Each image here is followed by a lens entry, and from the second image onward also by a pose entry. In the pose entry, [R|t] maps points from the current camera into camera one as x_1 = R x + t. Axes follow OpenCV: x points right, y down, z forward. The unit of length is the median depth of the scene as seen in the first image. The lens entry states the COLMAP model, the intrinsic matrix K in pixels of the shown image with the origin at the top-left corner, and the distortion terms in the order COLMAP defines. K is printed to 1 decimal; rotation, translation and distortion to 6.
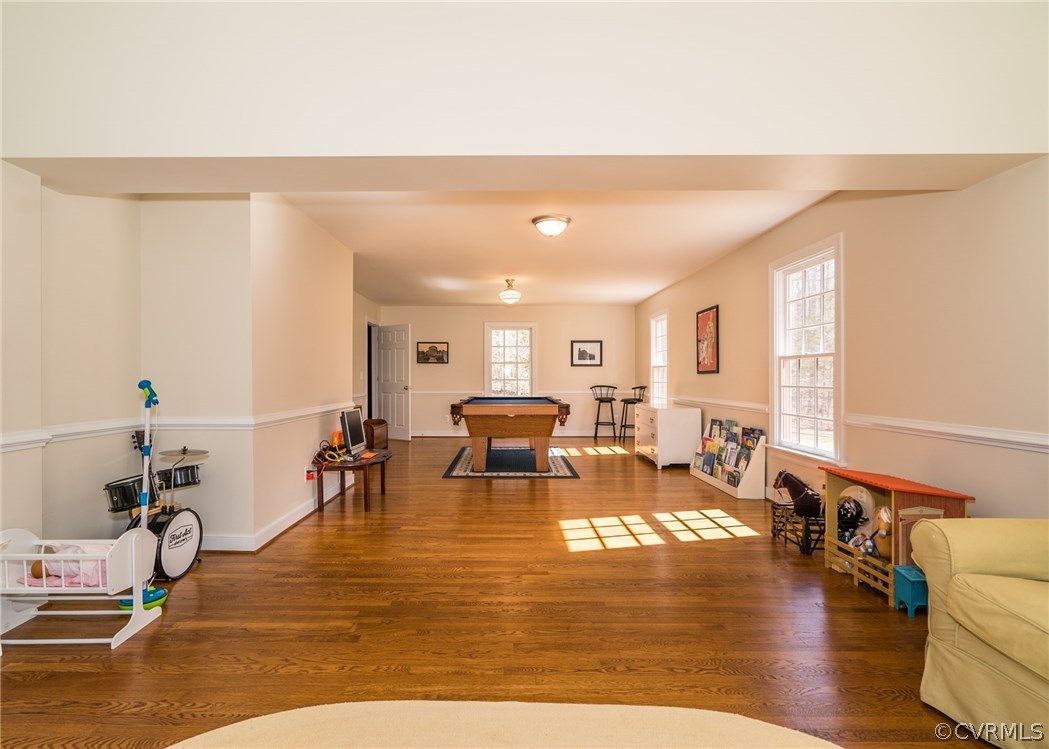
lens RADIAL K [[509.4, 0, 522.3], [0, 509.4, 377.6], [0, 0, 1]] dist [-0.000583, 0.002278]
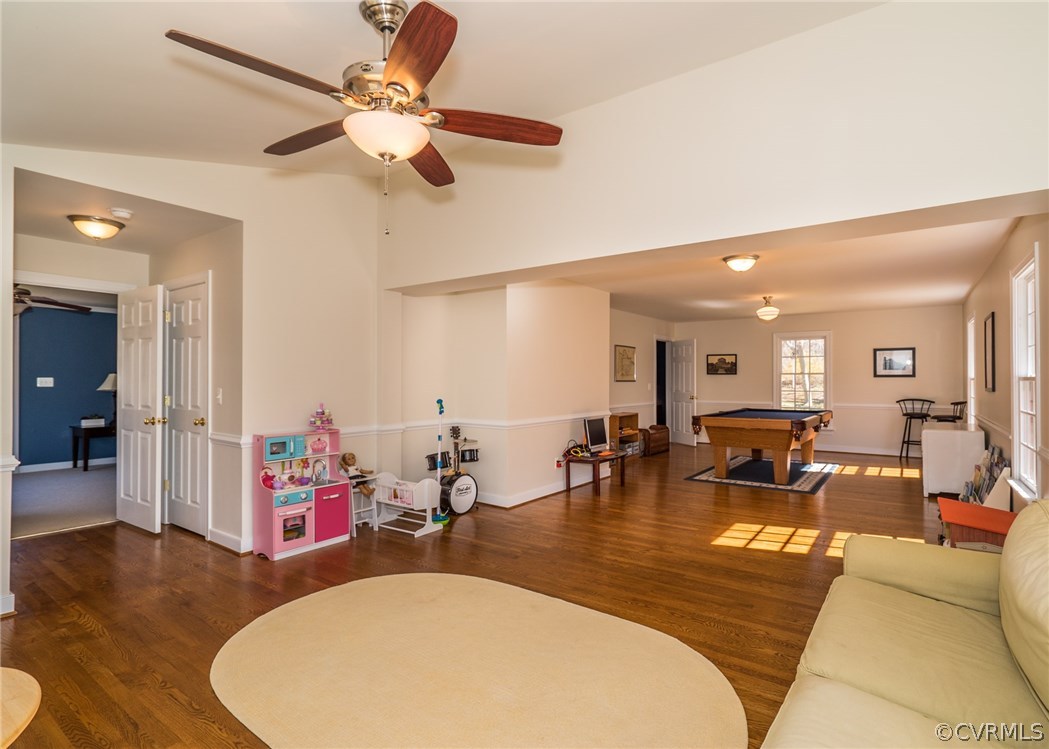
lens RADIAL K [[509.4, 0, 567.5], [0, 509.4, 380.7], [0, 0, 1]] dist [-0.000583, 0.002278]
pose [[0.840697, 0.001415, -0.541504, 0.395011], [-0.003201, 0.999992, -0.002357, -0.036349], [0.541496, 0.003714, 0.840695, -0.175863]]
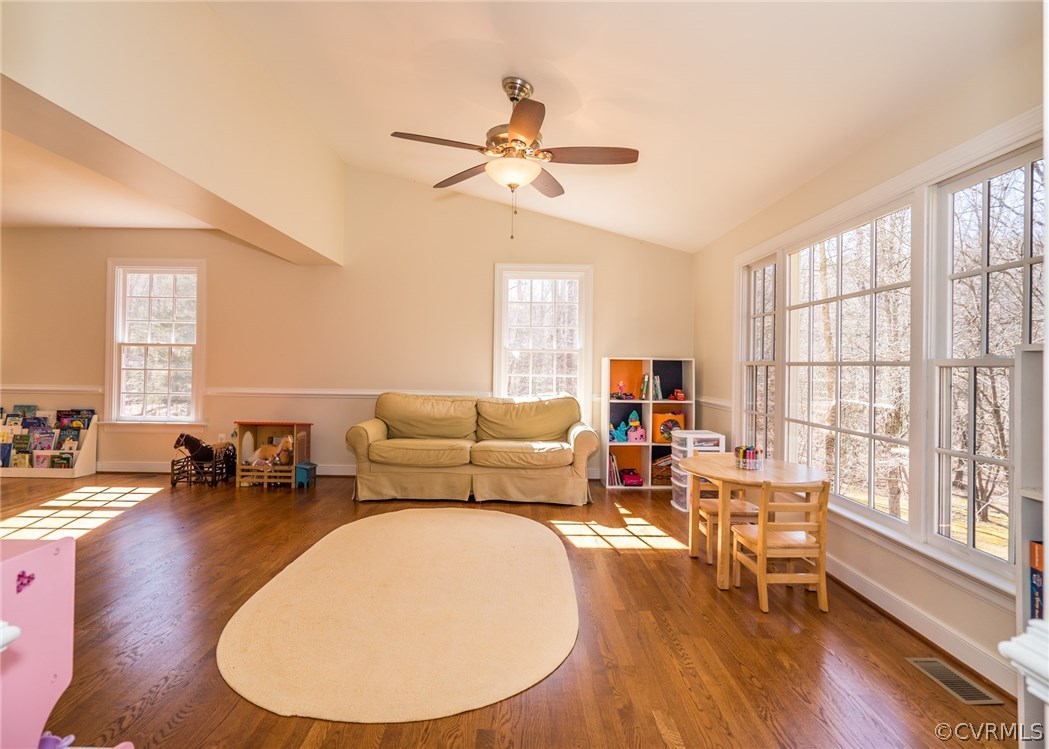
lens RADIAL K [[509.4, 0, 523.1], [0, 509.4, 374.4], [0, 0, 1]] dist [-0.000583, 0.002278]
pose [[-0.049455, 0.010690, 0.998719, -0.650340], [-0.015908, 0.999807, -0.011490, 0.027130], [-0.998650, -0.016456, -0.049275, 0.152856]]
